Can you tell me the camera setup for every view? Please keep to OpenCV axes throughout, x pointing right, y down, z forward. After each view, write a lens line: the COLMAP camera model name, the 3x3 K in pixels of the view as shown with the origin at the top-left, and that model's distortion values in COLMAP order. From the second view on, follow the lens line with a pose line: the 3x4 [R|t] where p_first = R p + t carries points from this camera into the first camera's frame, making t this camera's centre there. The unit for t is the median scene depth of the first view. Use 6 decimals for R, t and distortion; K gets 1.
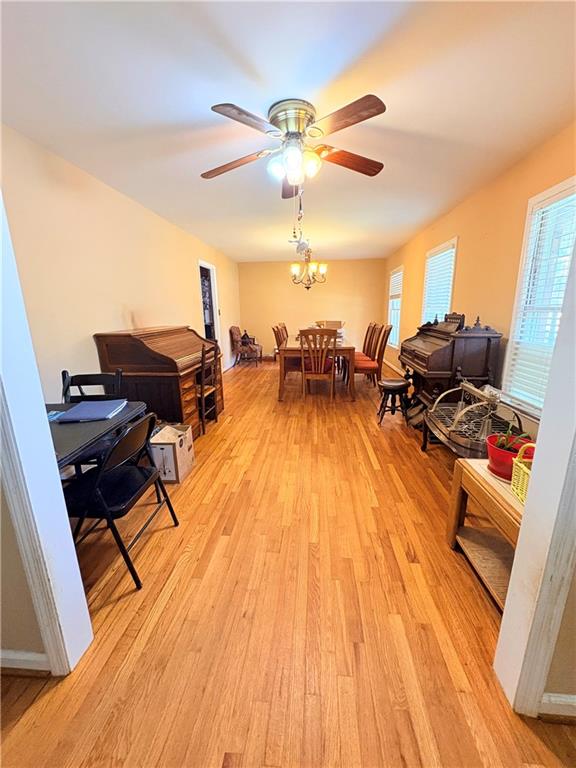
lens RADIAL K [[308.4, 0, 290.8], [0, 308.4, 385.1], [0, 0, 1]] dist [0.002452, 0.000383]
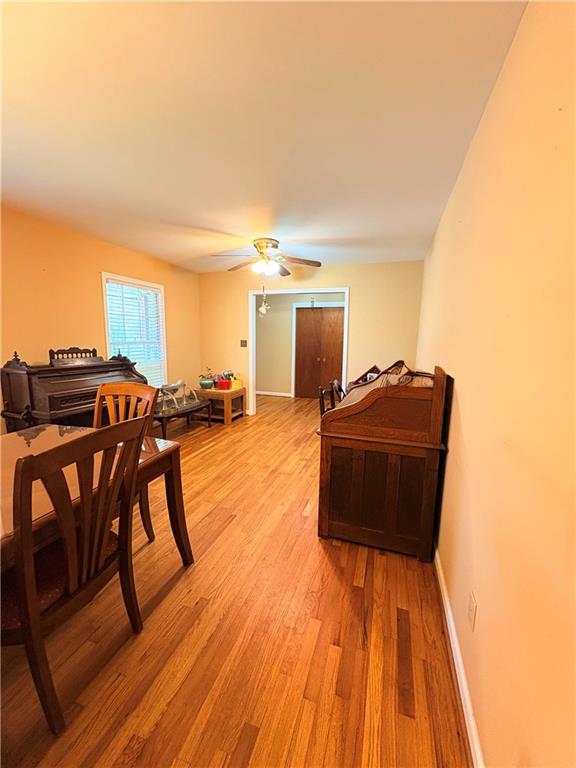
lens RADIAL K [[308.4, 0, 290.8], [0, 308.4, 385.1], [0, 0, 1]] dist [0.002452, 0.000383]
pose [[-0.971401, -0.036542, 0.234614, -0.408590], [0.055715, 0.925421, 0.374823, -0.506996], [-0.230814, 0.377175, -0.896919, 1.975299]]
